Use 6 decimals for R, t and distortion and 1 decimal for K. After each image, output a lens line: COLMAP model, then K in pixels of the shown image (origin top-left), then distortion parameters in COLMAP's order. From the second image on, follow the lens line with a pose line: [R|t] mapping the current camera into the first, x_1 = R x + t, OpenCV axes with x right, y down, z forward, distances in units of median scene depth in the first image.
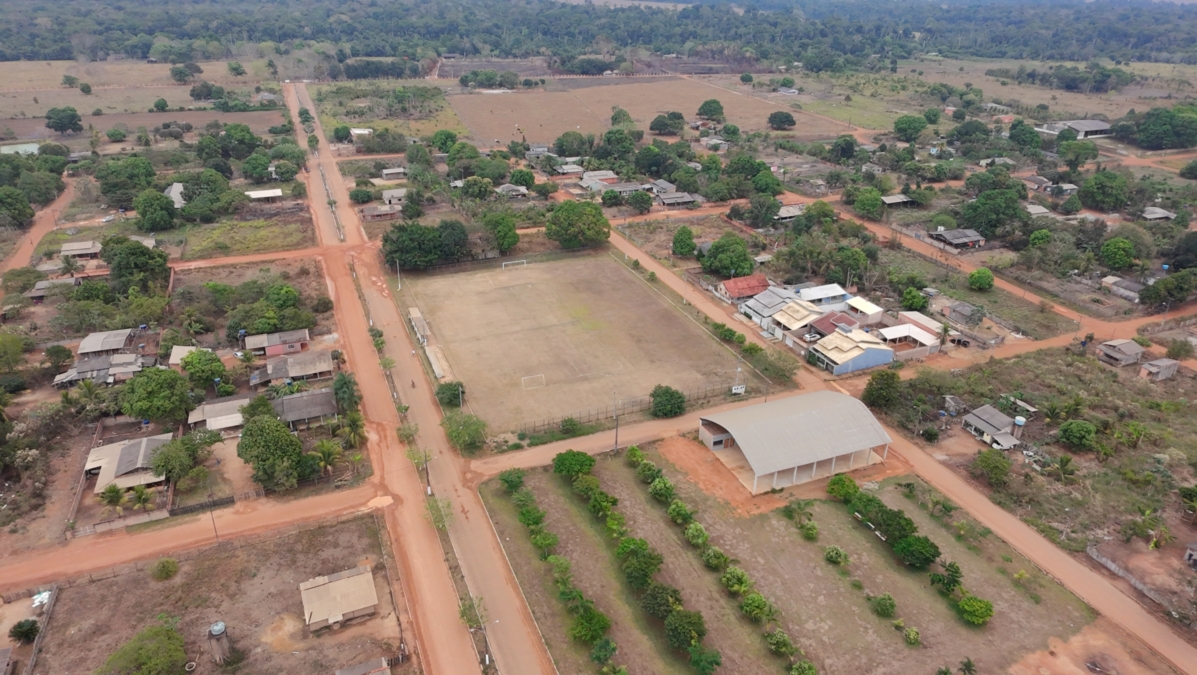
lens RADIAL K [[769.4, 0, 590.0], [0, 769.4, 316.6], [0, 0, 1]] dist [0.005526, -0.006738]
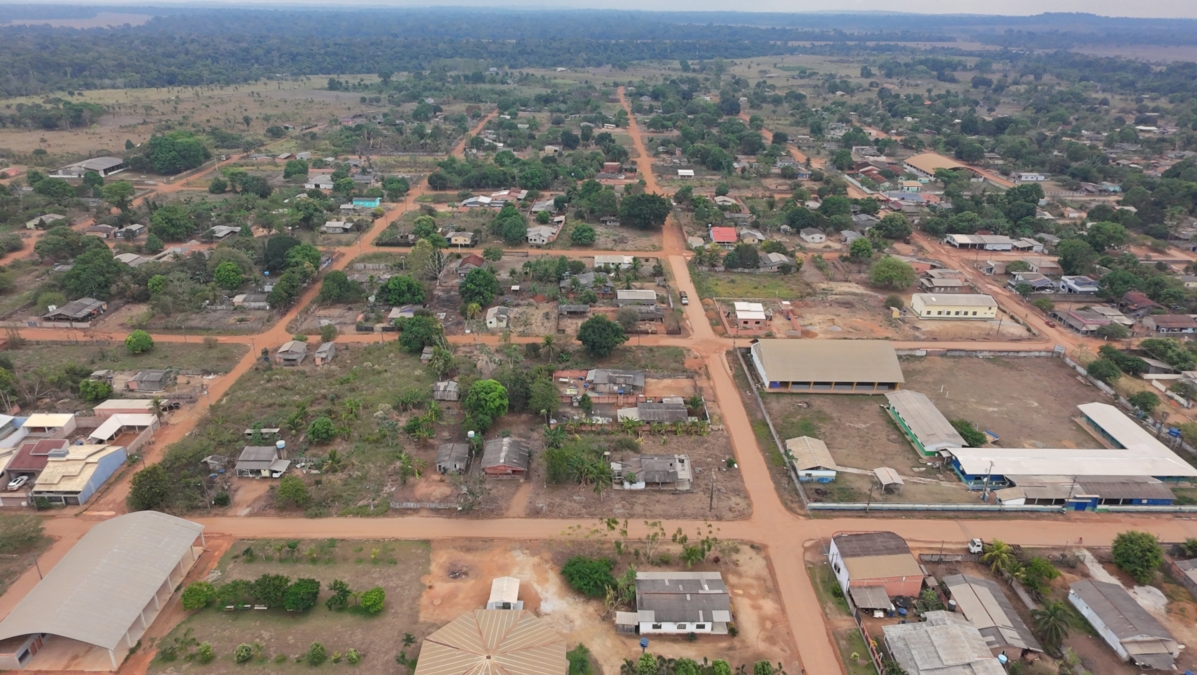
lens RADIAL K [[766.6, 0, 592.6], [0, 766.6, 320.1], [0, 0, 1]] dist [0.005288, -0.001322]
pose [[0.376350, -0.361049, 0.853232, -0.125345], [0.377388, 0.900818, 0.214723, -0.074928], [-0.846132, 0.241188, 0.475278, 0.026262]]
